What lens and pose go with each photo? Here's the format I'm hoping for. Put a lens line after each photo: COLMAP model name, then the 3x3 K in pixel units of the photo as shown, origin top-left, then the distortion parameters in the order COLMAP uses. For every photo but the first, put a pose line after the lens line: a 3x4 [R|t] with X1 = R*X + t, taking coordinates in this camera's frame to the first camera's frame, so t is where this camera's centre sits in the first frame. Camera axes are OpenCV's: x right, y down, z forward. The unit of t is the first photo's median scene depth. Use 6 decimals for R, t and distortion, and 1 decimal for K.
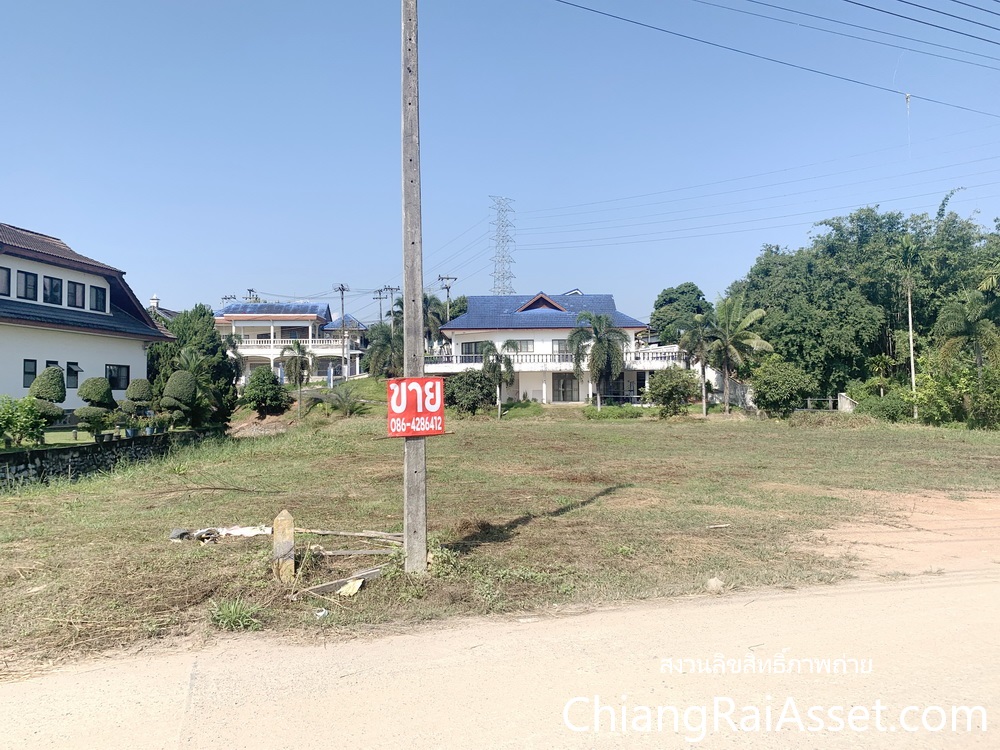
lens RADIAL K [[761.2, 0, 498.4], [0, 761.2, 365.6], [0, 0, 1]] dist [0.078662, -0.140561]
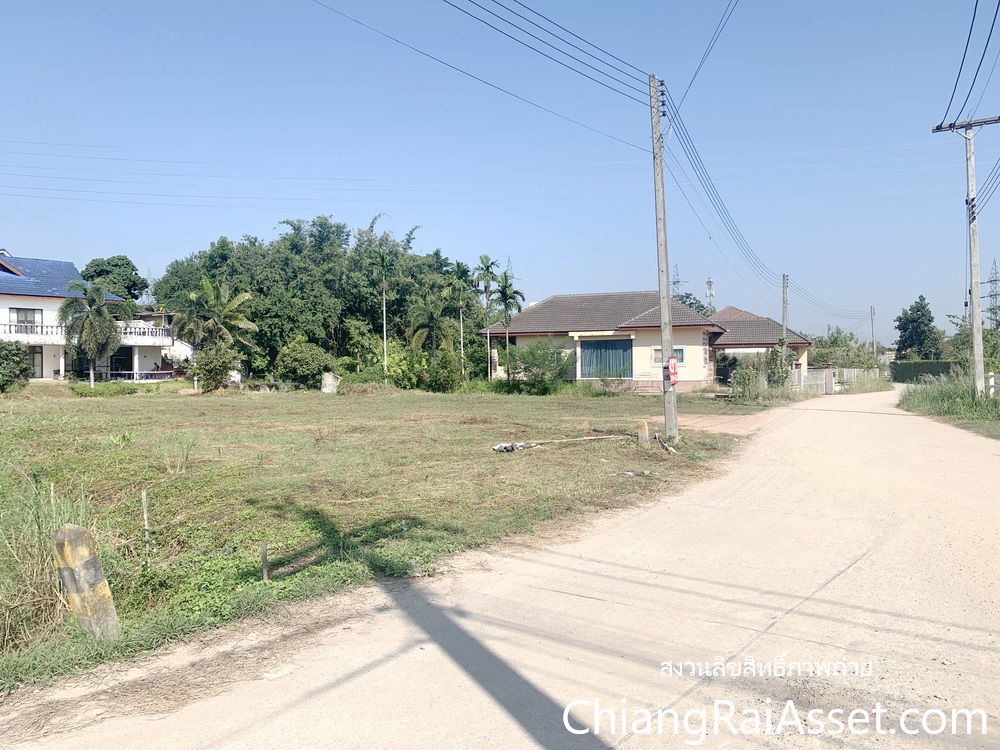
lens RADIAL K [[761.2, 0, 498.4], [0, 761.2, 365.6], [0, 0, 1]] dist [0.078662, -0.140561]
pose [[0.663218, 0.007107, 0.748393, -0.244933], [-0.028439, 0.999472, 0.015711, 0.002871], [-0.747886, -0.031703, 0.663070, -0.009415]]
